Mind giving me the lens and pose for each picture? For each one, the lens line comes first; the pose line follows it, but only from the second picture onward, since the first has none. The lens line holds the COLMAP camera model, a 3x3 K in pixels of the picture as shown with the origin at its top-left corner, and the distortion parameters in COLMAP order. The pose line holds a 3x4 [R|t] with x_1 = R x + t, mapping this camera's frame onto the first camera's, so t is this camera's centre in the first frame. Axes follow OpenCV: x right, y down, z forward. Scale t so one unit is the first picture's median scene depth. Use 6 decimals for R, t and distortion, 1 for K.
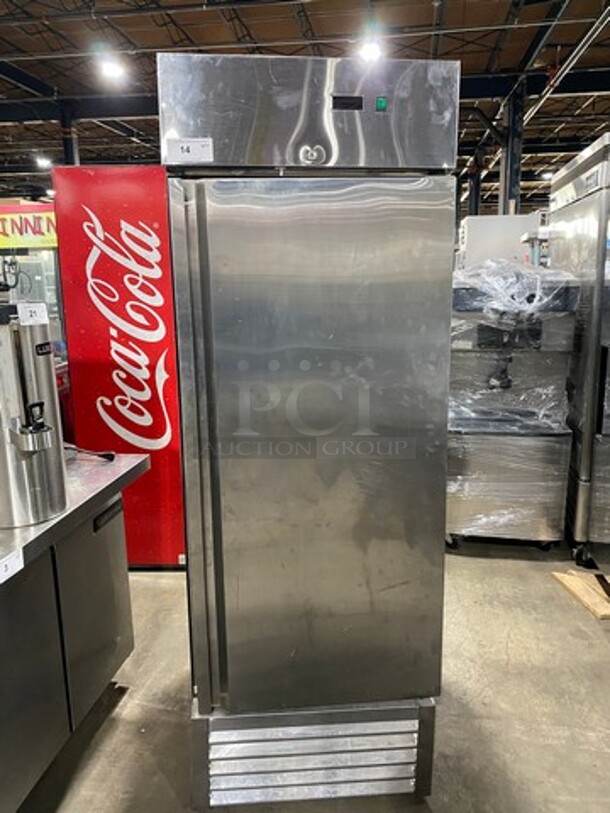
lens RADIAL K [[619.4, 0, 305.4], [0, 619.4, 405.0], [0, 0, 1]] dist [0.019598, -0.011303]
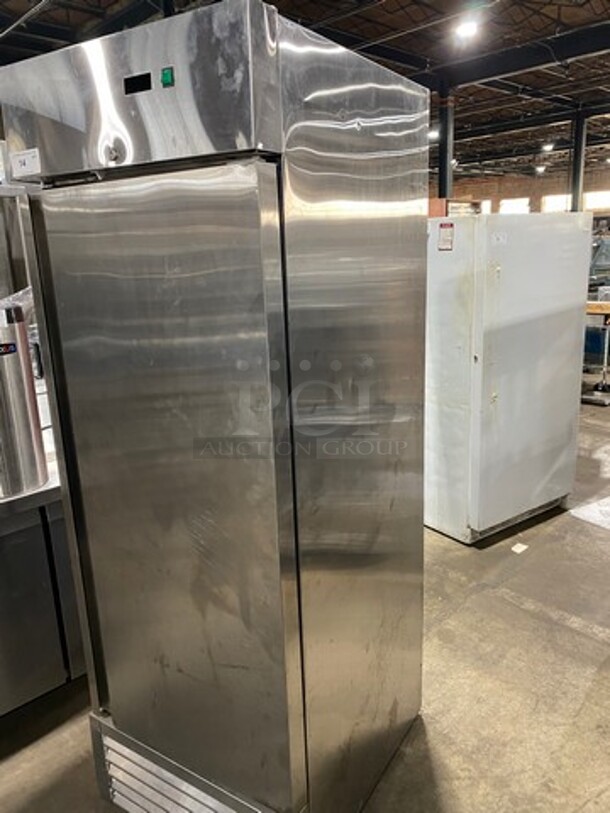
lens RADIAL K [[619.4, 0, 304.5], [0, 619.4, 407.4], [0, 0, 1]] dist [0.019598, -0.011303]
pose [[0.794741, 0.131047, -0.592632, 0.765249], [-0.096463, 0.991274, 0.089837, -0.155300], [0.599234, -0.014230, 0.800448, 0.459251]]
